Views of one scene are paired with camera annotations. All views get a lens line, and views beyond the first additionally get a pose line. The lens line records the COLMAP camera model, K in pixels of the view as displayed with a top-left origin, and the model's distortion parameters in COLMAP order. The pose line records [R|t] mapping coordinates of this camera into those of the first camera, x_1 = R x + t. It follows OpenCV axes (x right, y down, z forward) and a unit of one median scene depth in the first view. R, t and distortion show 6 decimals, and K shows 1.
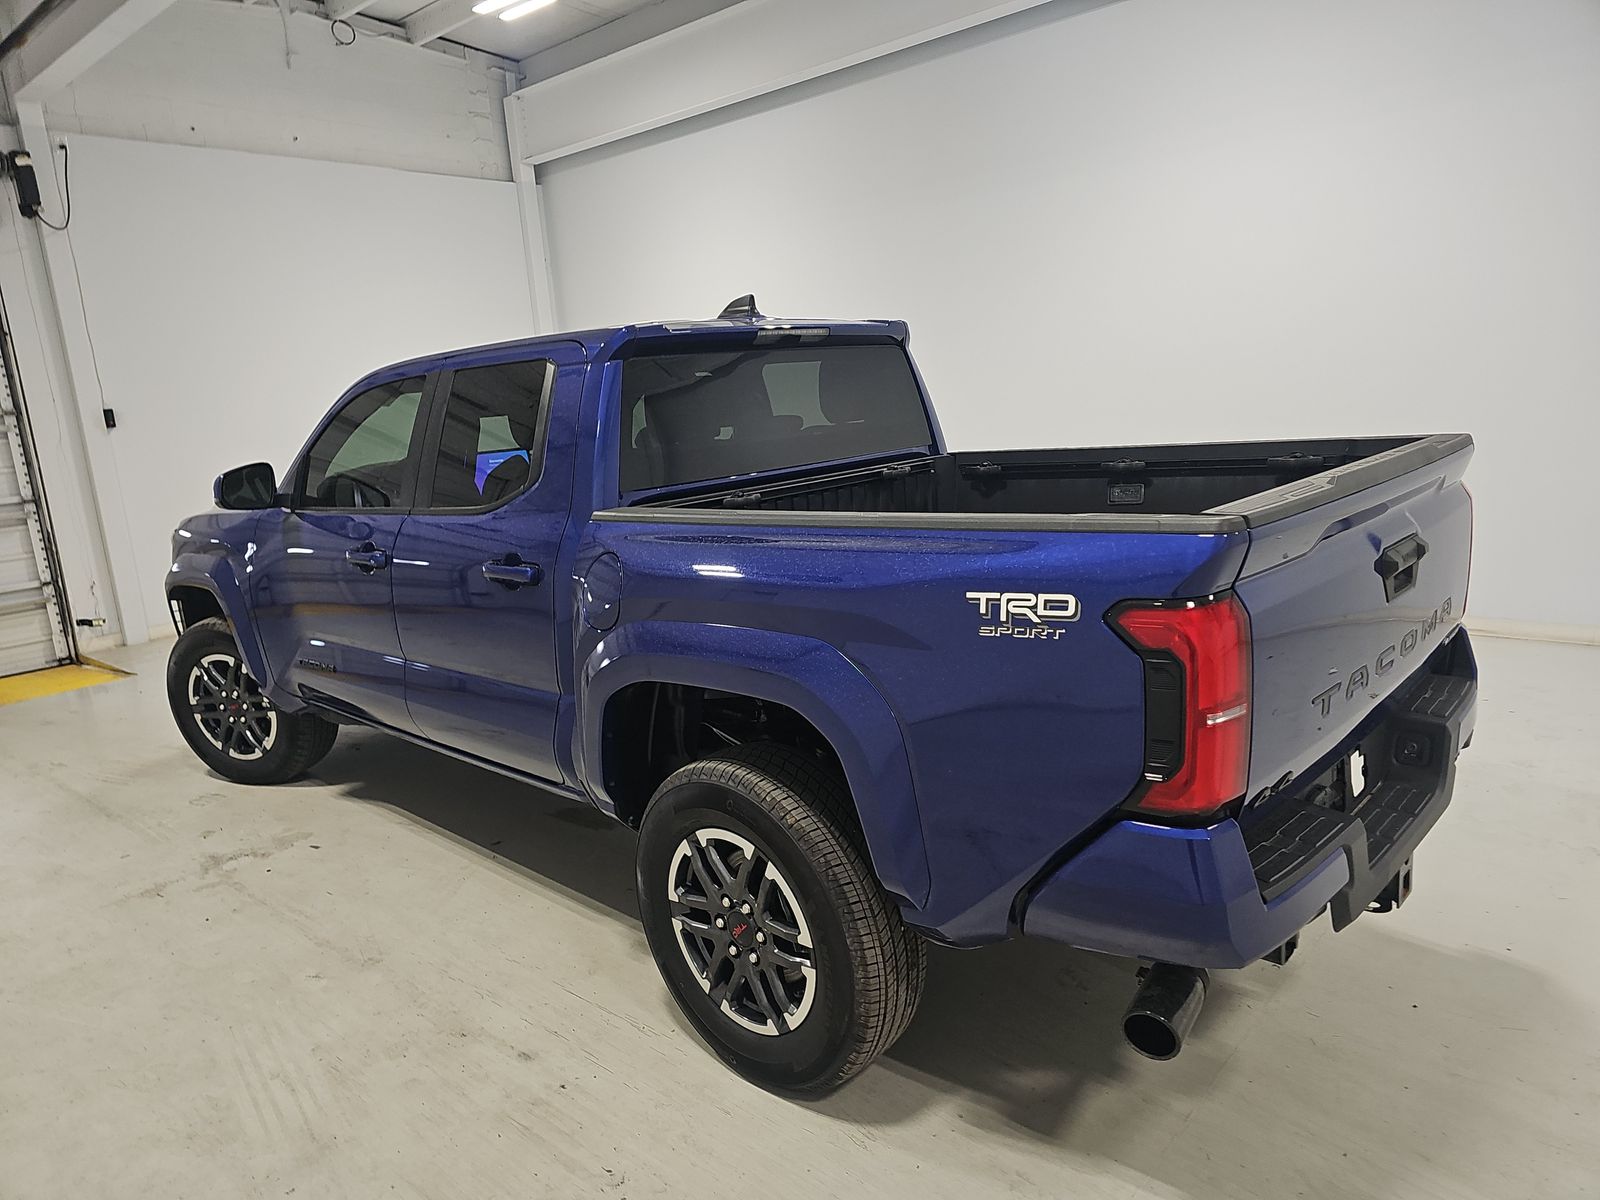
lens RADIAL K [[1053.5, 0, 800.0], [0, 1053.5, 600.0], [0, 0, 1]] dist [0.014507, -0.003439]
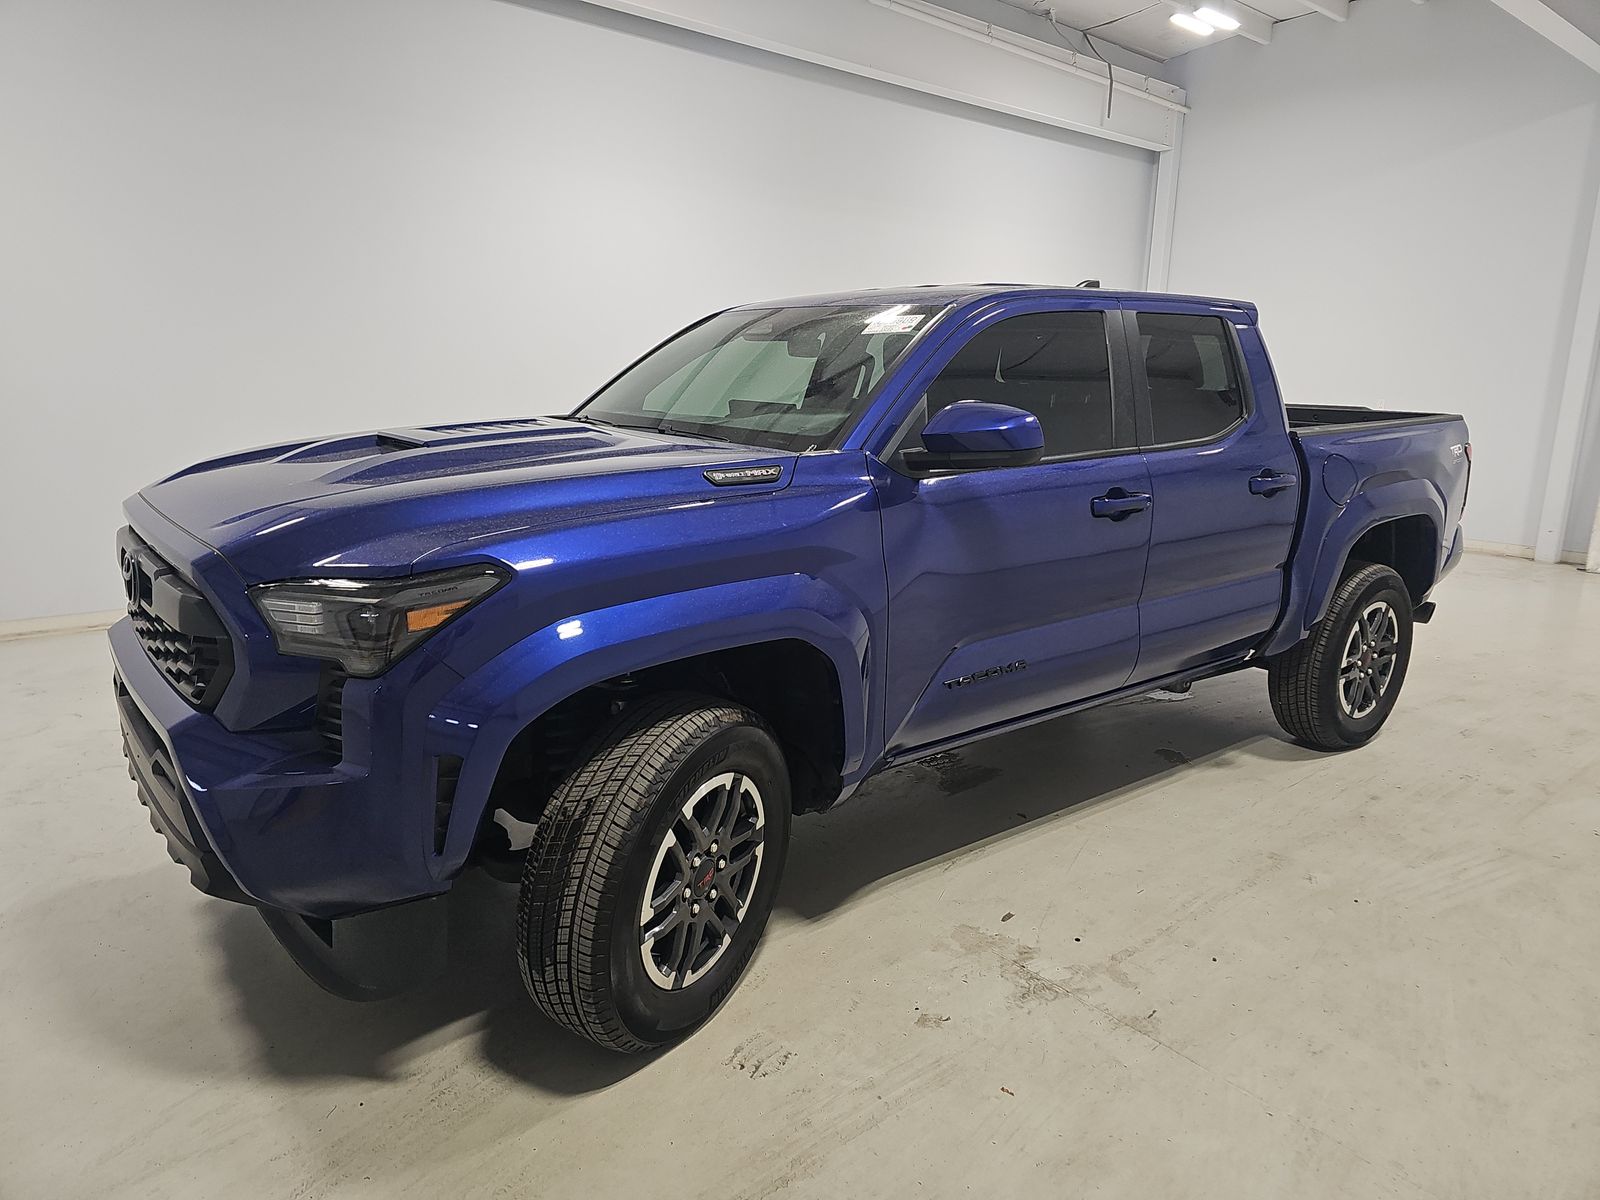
lens RADIAL K [[1078.2, 0, 800.0], [0, 1078.2, 600.0], [0, 0, 1]] dist [0.005117, -0.001479]
pose [[0.140538, -0.143855, 0.979569, -1.076111], [0.171023, 0.978043, 0.119095, -0.086532], [-0.975192, 0.150792, 0.162055, 0.900029]]
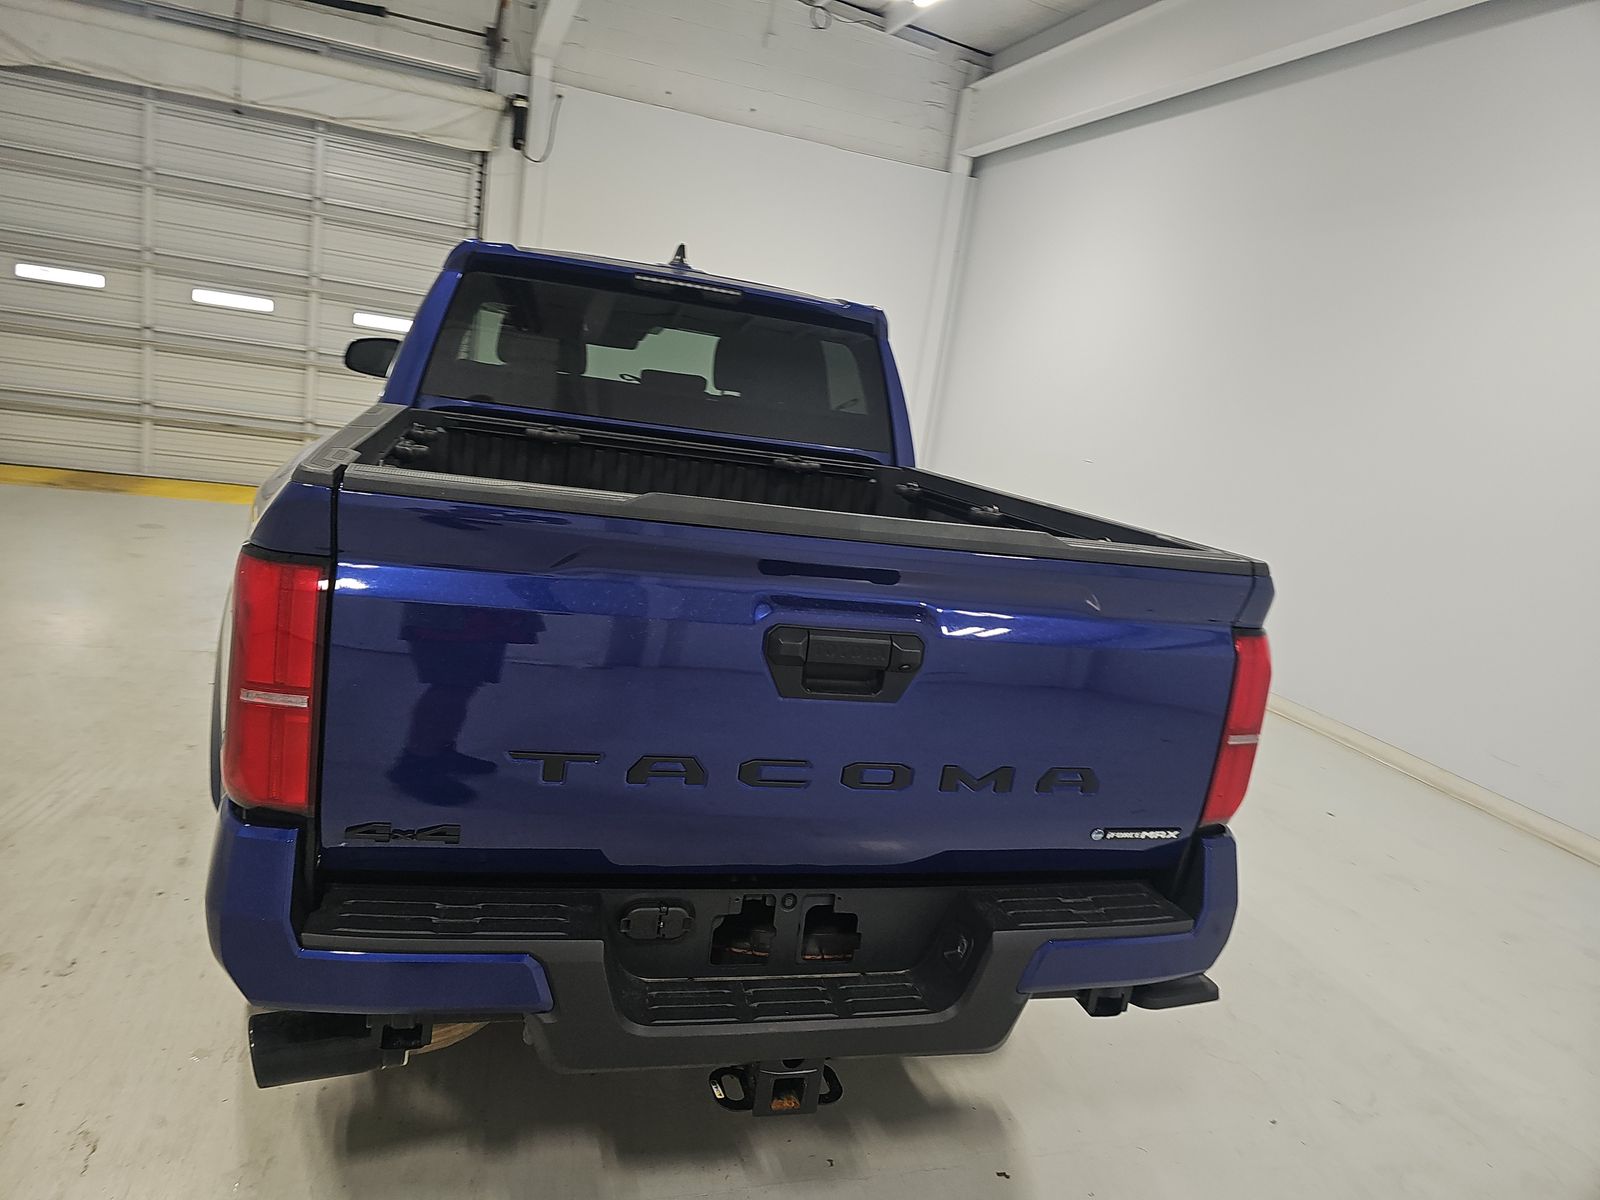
lens RADIAL K [[1038.8, 0, 800.0], [0, 1038.8, 600.0], [0, 0, 1]] dist [-0.000862, -0.002669]
pose [[0.843069, 0.292327, -0.451419, 0.424482], [-0.295911, 0.953034, 0.064516, -0.056585], [0.449078, 0.079189, 0.889977, 0.181122]]
